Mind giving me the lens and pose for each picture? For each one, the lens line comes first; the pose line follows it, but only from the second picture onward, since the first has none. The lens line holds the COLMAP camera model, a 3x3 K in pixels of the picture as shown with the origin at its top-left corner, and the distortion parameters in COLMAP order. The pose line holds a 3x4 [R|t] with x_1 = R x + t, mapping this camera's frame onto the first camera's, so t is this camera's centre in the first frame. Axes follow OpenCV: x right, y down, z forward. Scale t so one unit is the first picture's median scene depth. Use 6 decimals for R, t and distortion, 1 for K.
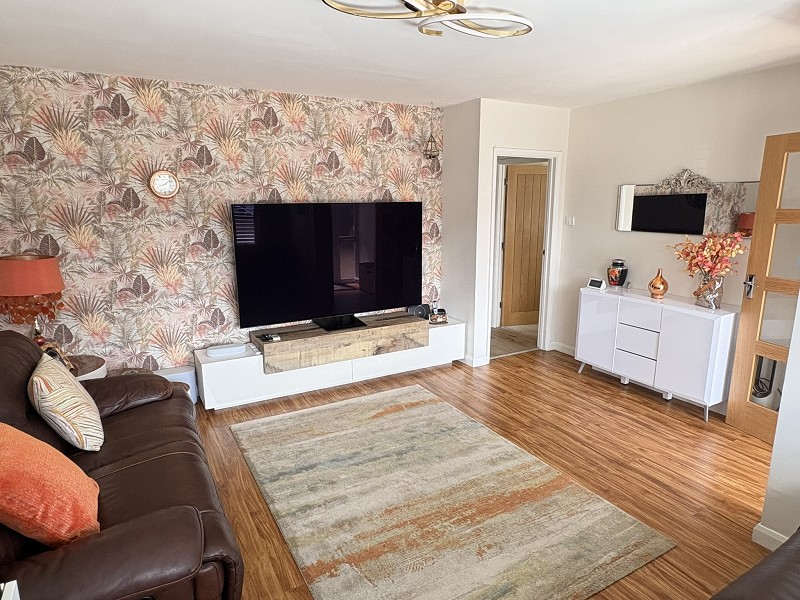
lens RADIAL K [[487.7, 0, 397.4], [0, 487.7, 299.1], [0, 0, 1]] dist [-0.006982, 0.001778]
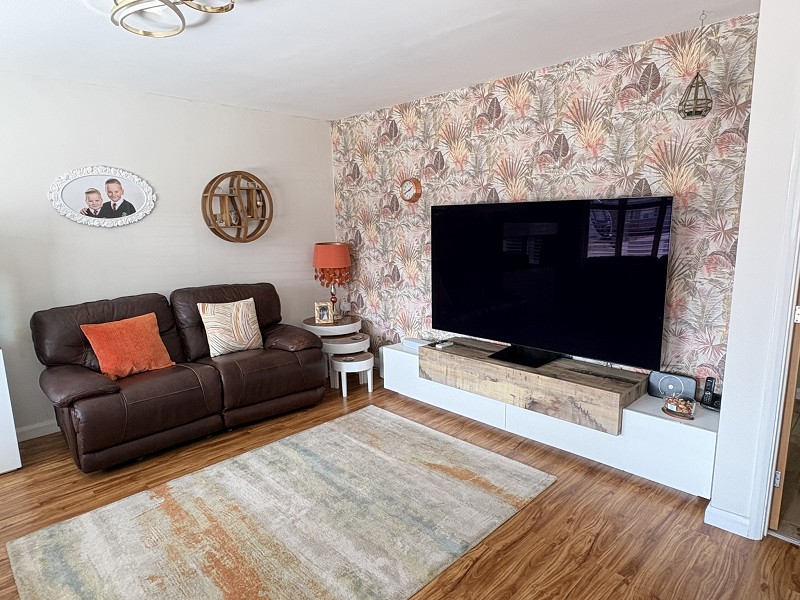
lens RADIAL K [[487.7, 0, 397.8], [0, 487.7, 301.3], [0, 0, 1]] dist [-0.006982, 0.001778]
pose [[0.257710, 0.163936, -0.952214, 0.595491], [-0.177378, 0.976780, 0.120159, -0.100119], [0.949801, 0.137936, 0.280804, 0.611675]]
